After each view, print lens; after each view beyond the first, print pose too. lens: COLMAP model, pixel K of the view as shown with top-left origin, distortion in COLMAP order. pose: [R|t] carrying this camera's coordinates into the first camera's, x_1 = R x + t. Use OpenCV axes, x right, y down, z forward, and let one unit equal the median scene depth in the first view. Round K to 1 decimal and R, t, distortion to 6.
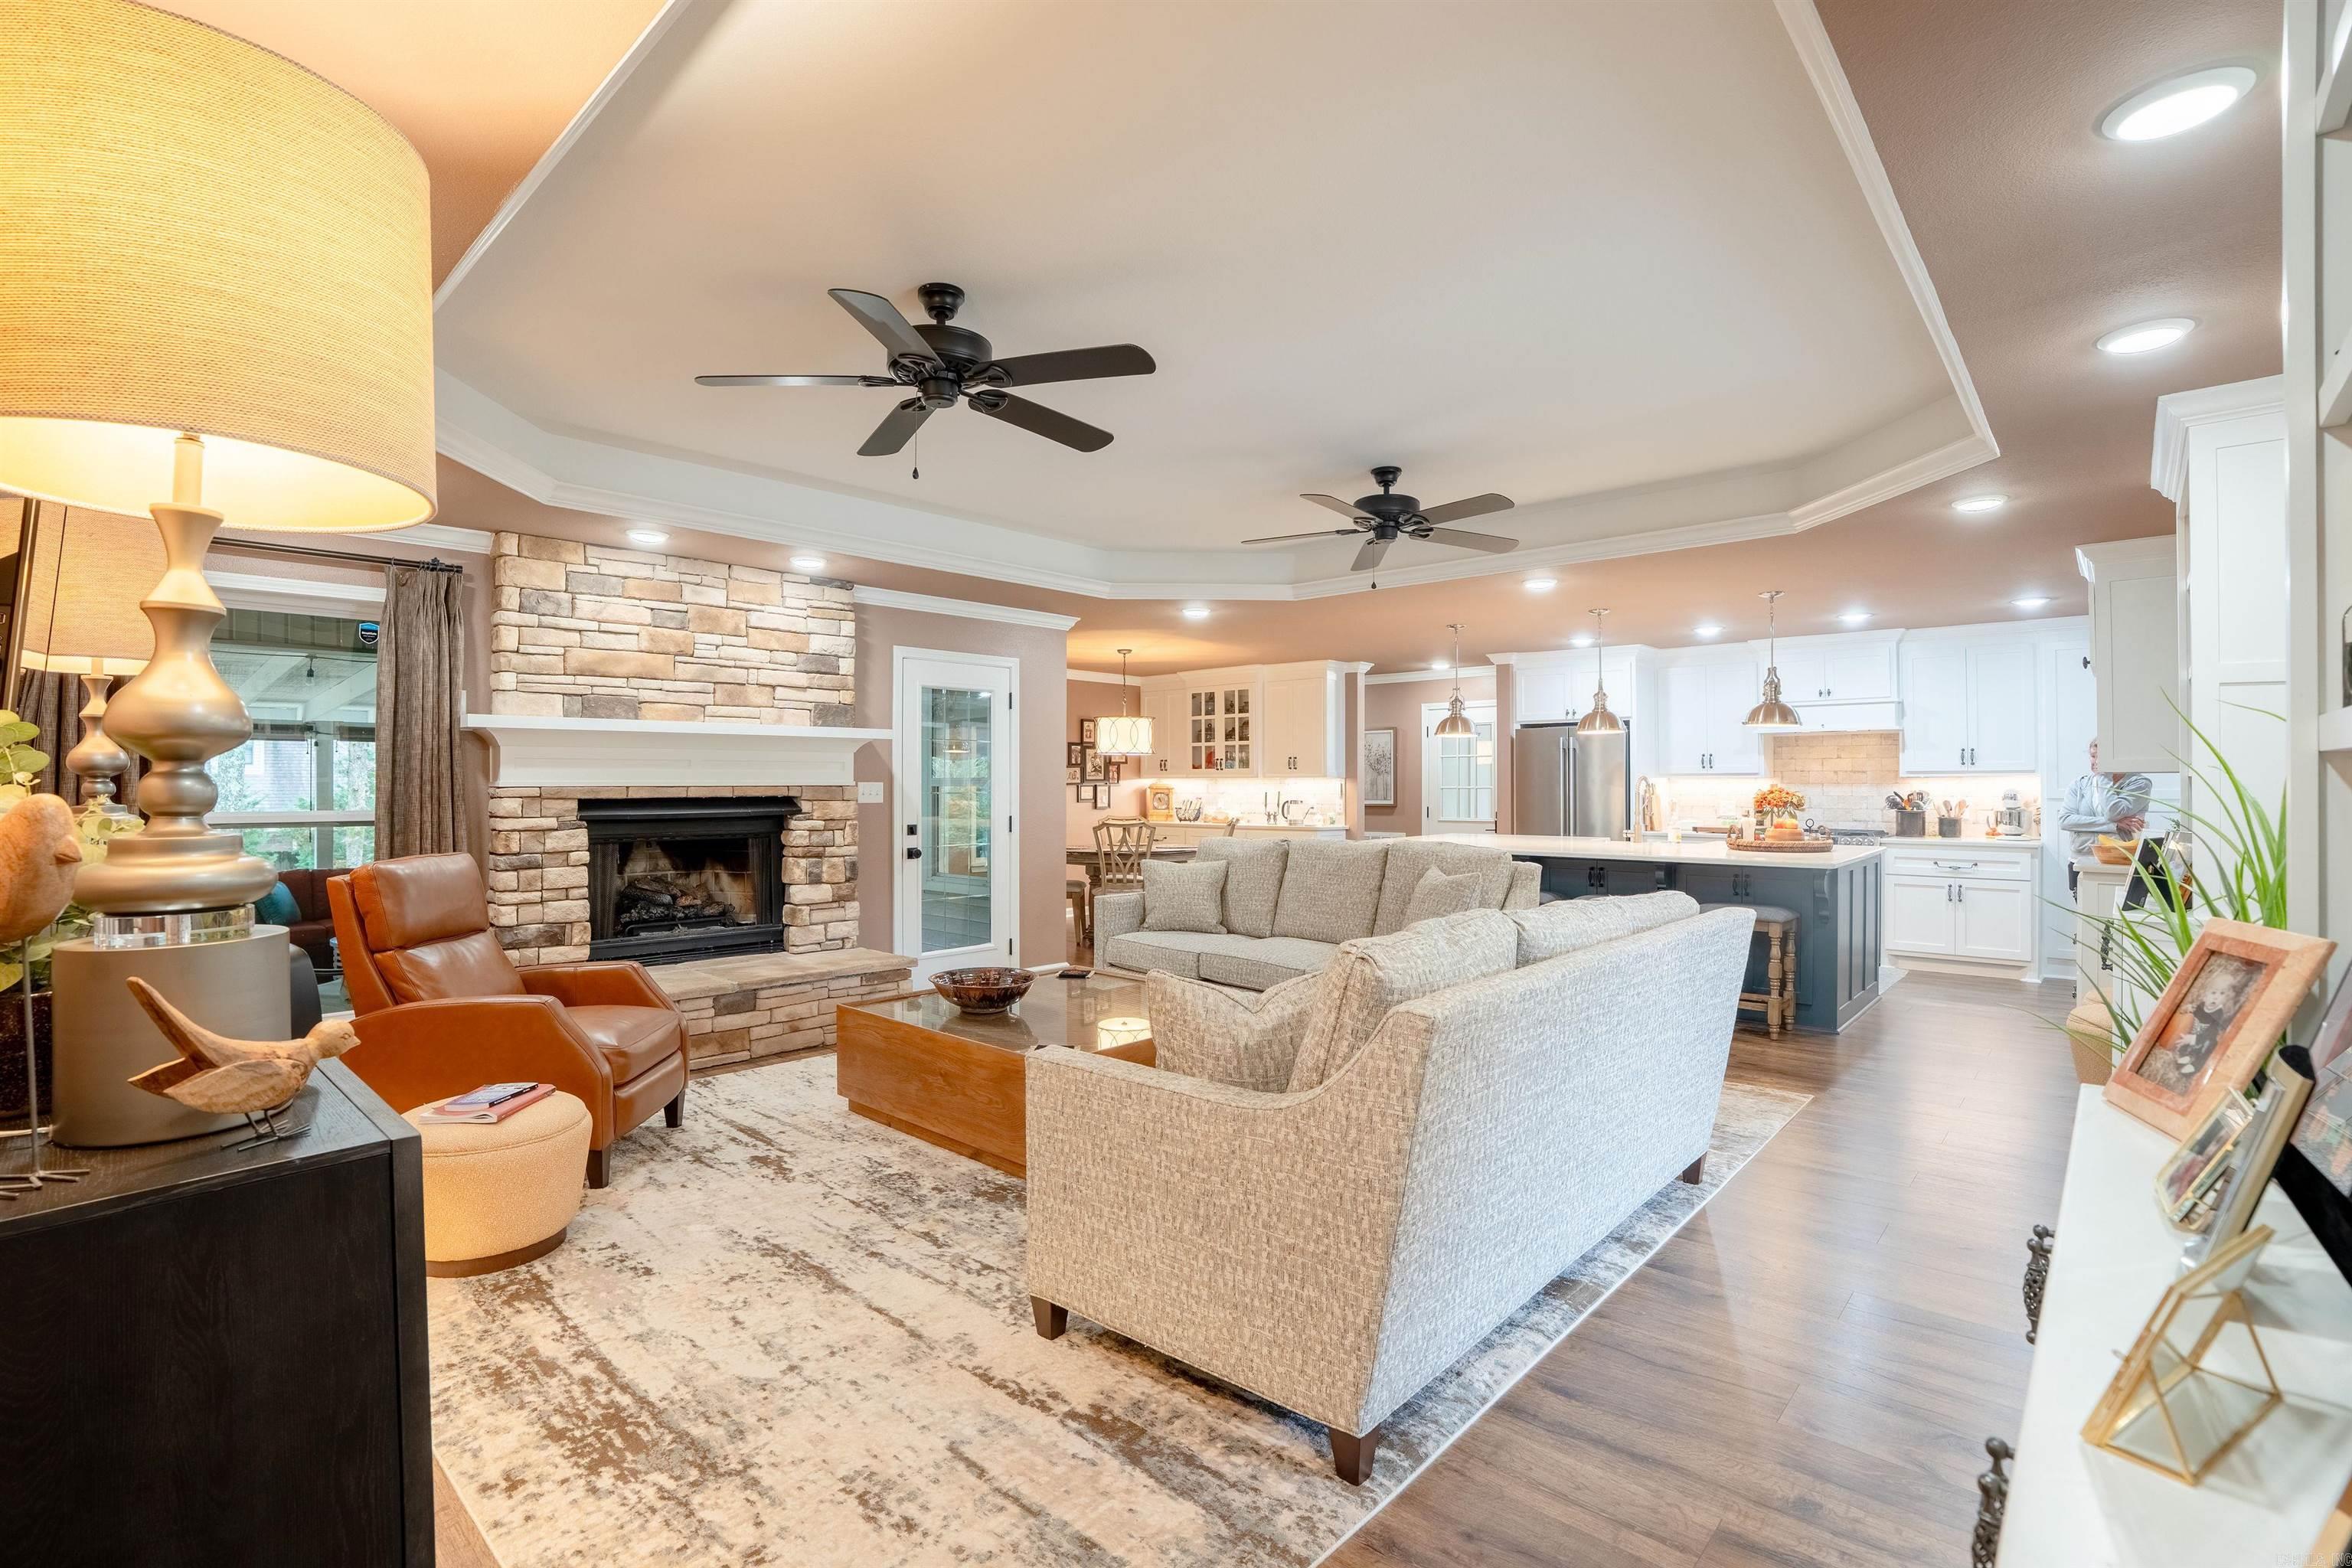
lens RADIAL K [[1086.5, 0, 1153.3], [0, 1086.5, 777.1], [0, 0, 1]] dist [-0.067893, 0.025303]
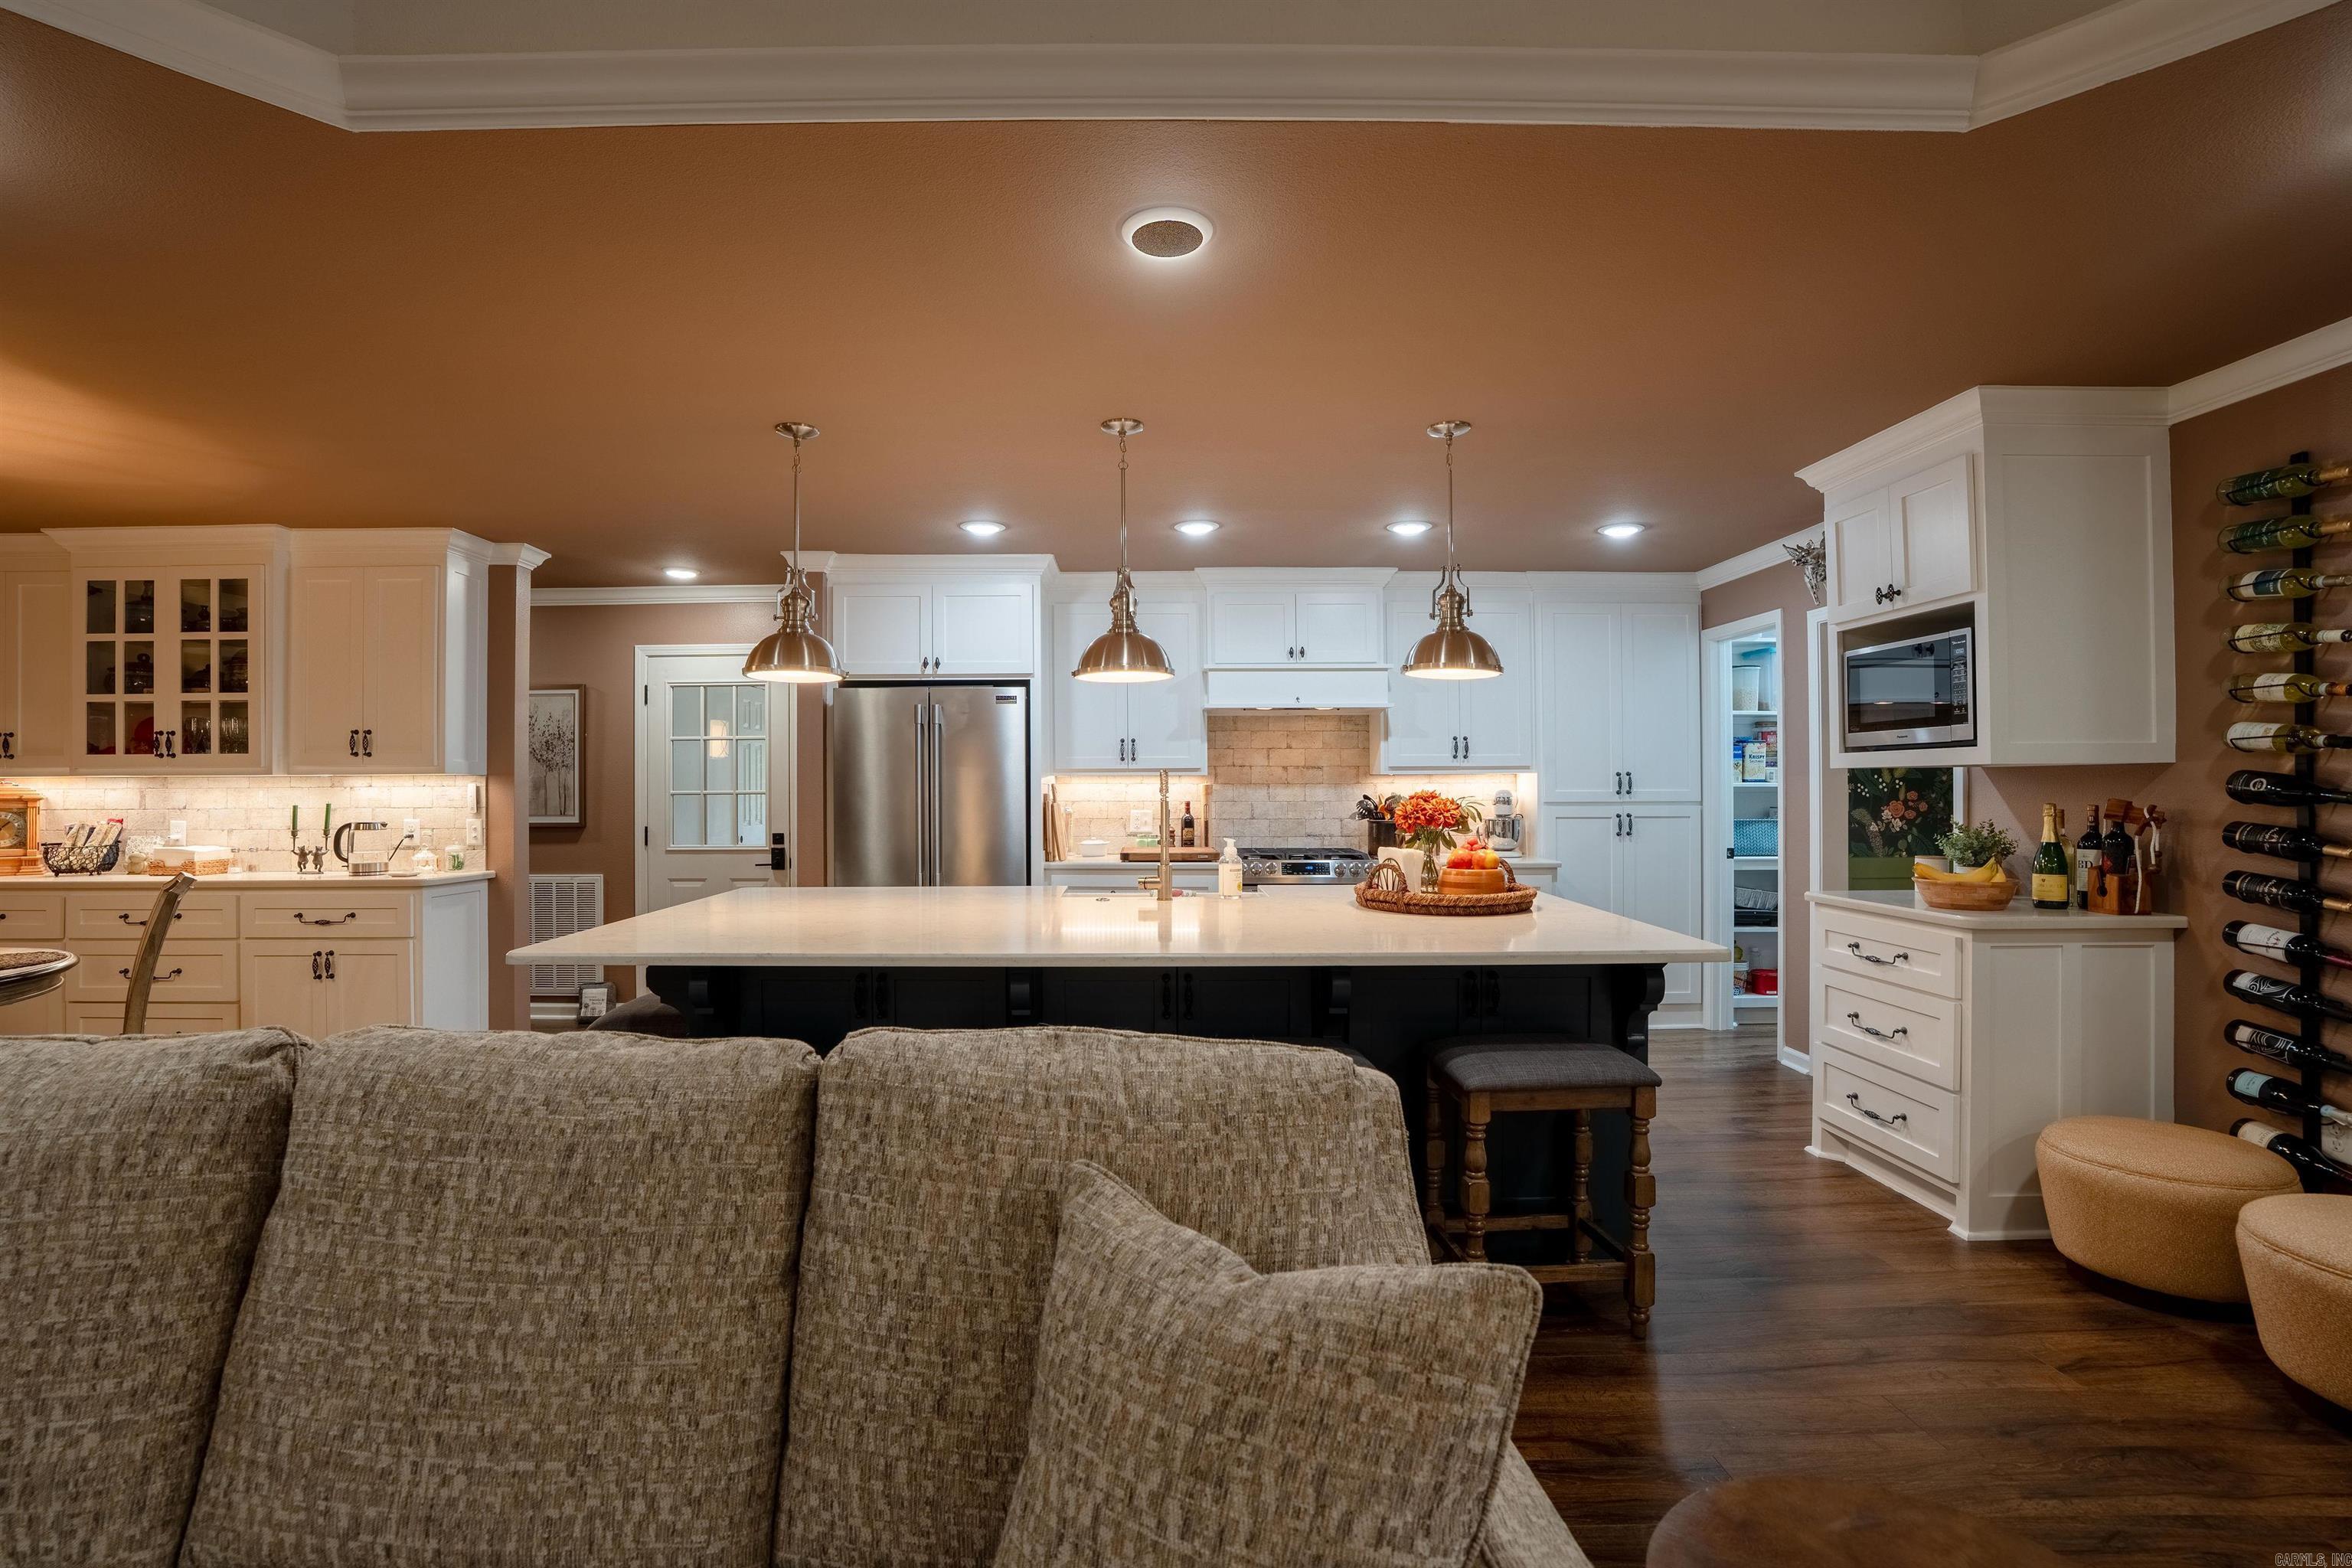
lens RADIAL K [[1086.5, 0, 1153.3], [0, 1086.5, 777.1], [0, 0, 1]] dist [-0.067893, 0.025303]
pose [[0.724764, 0.001628, 0.688995, 0.106390], [-0.000459, 0.999998, -0.001880, 0.004009], [-0.688997, 0.001047, 0.724764, 0.737090]]
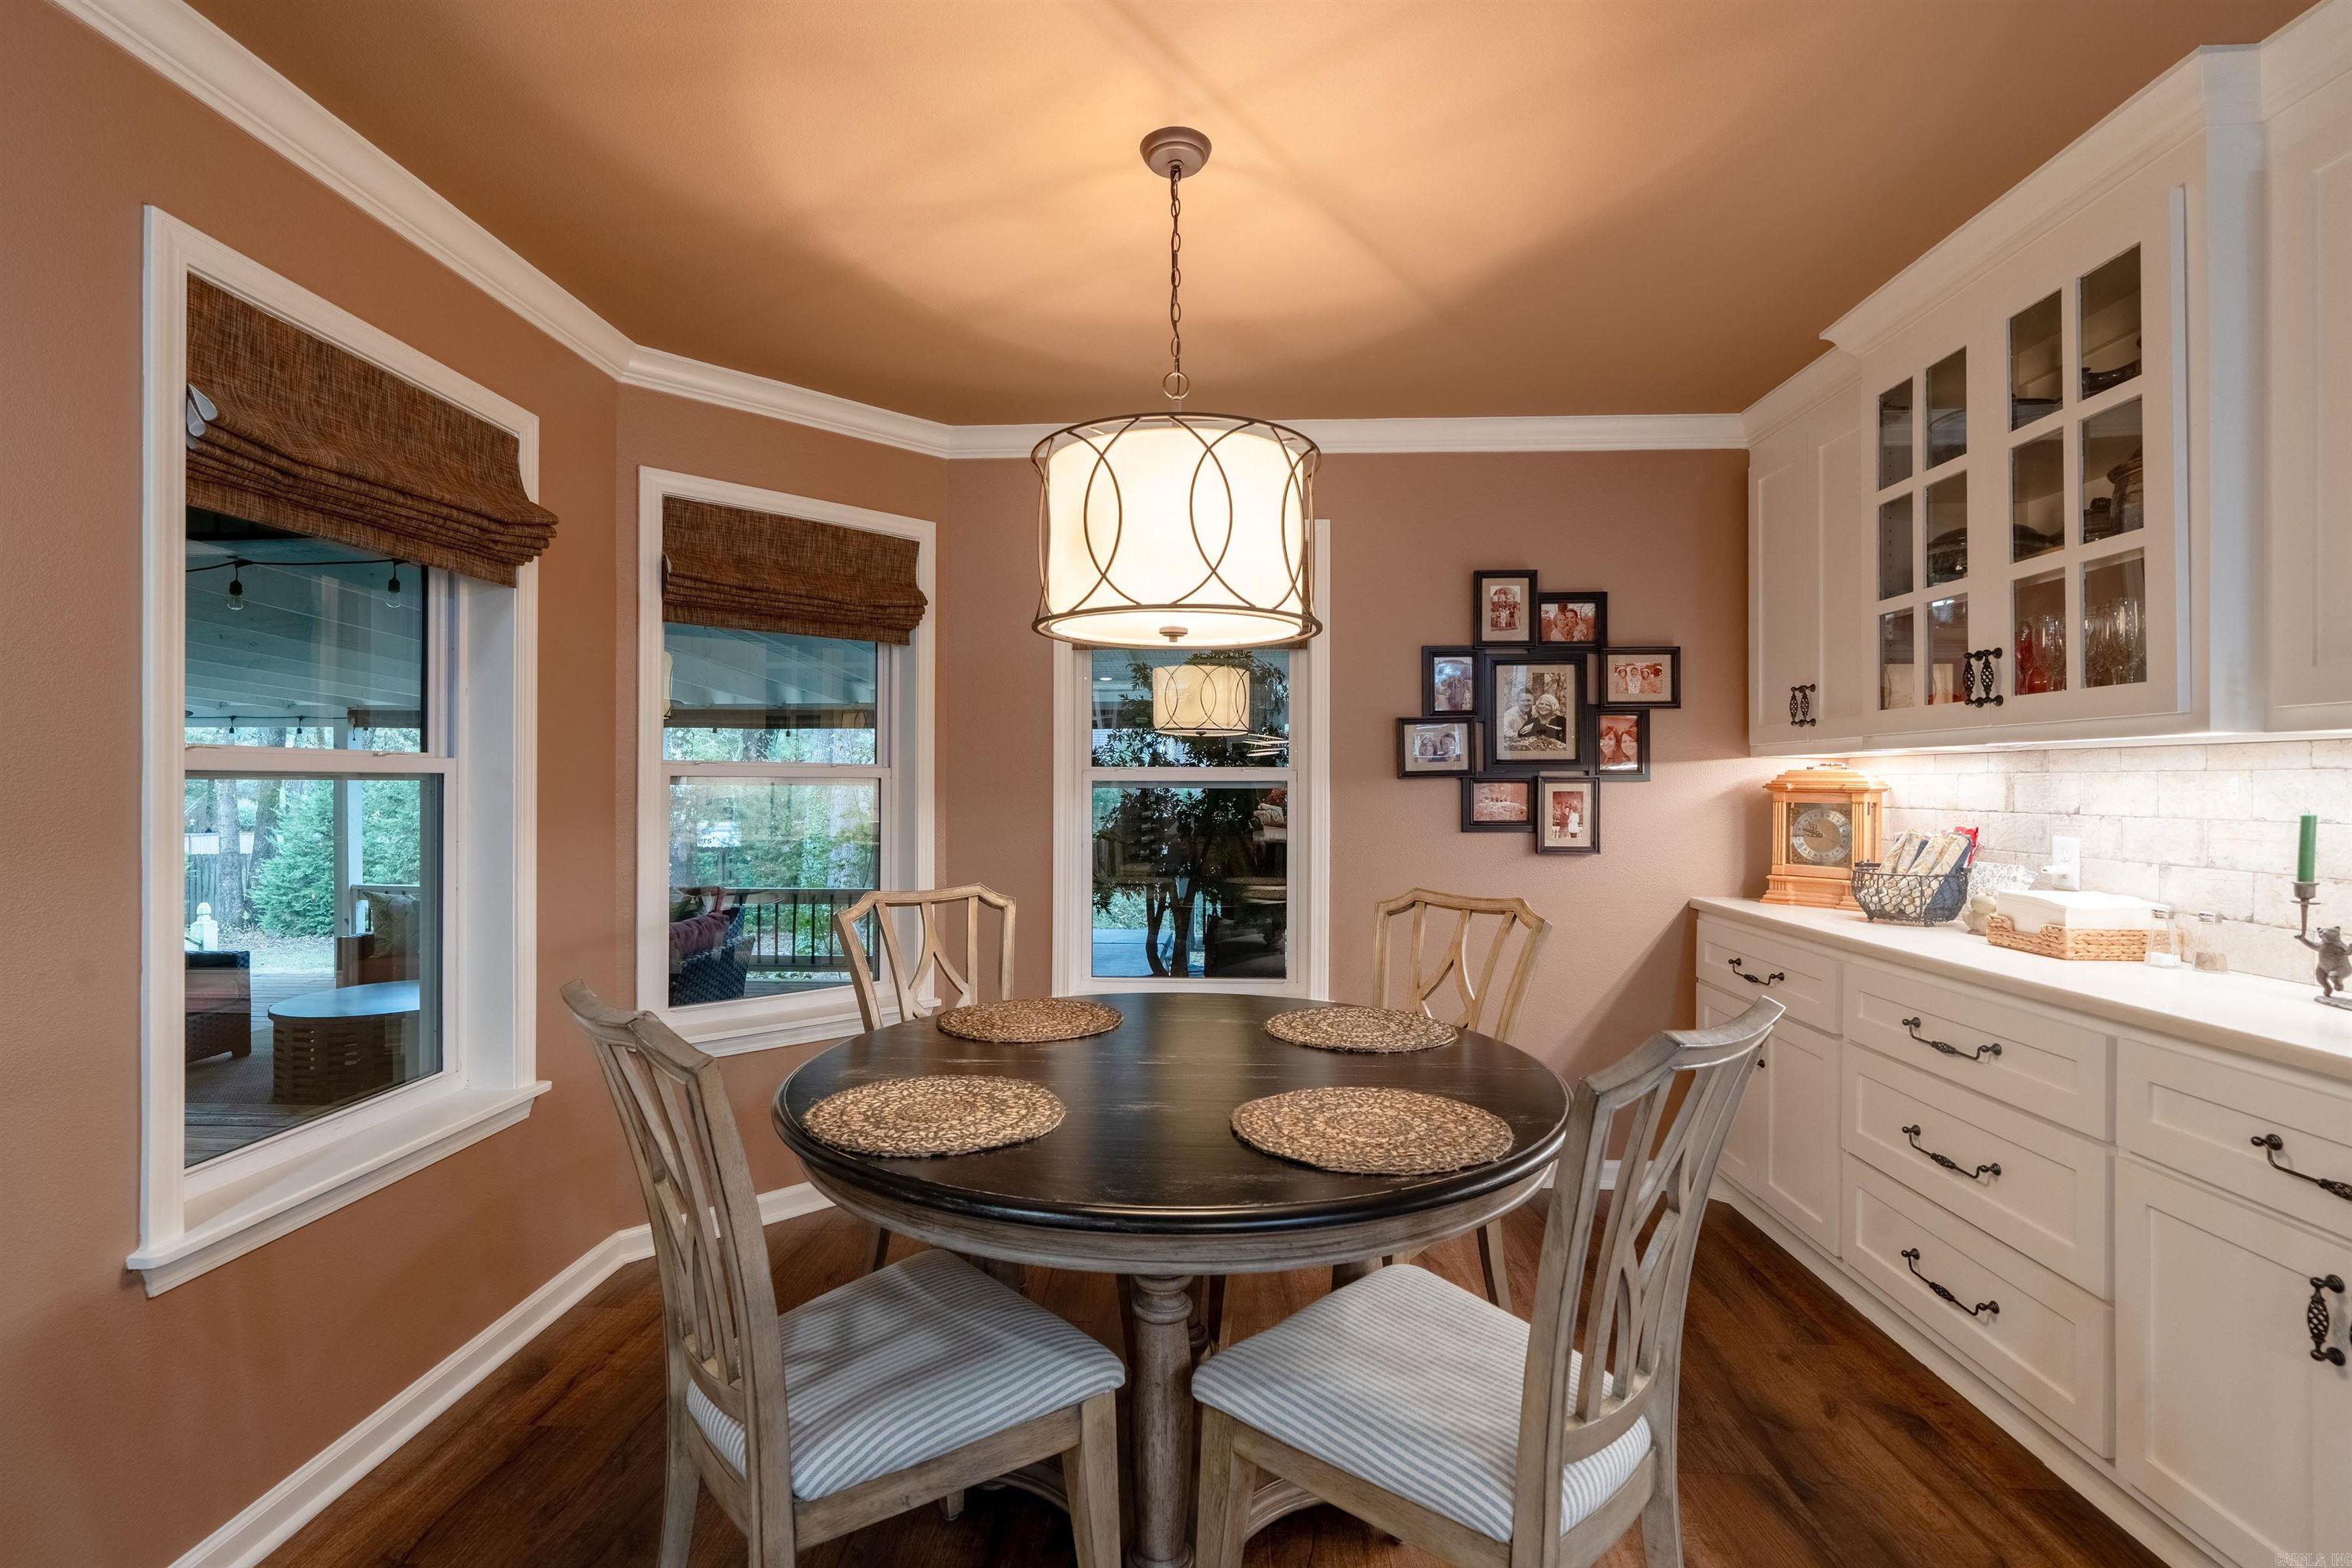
lens RADIAL K [[1048.2, 0, 1157.3], [0, 1048.2, 777.3], [0, 0, 1]] dist [-0.002656, -0.000855]
pose [[0.644565, -0.002311, -0.764546, 0.199520], [0.005469, 0.999984, 0.001588, 0.011044], [0.764530, -0.005205, 0.644568, 1.326025]]
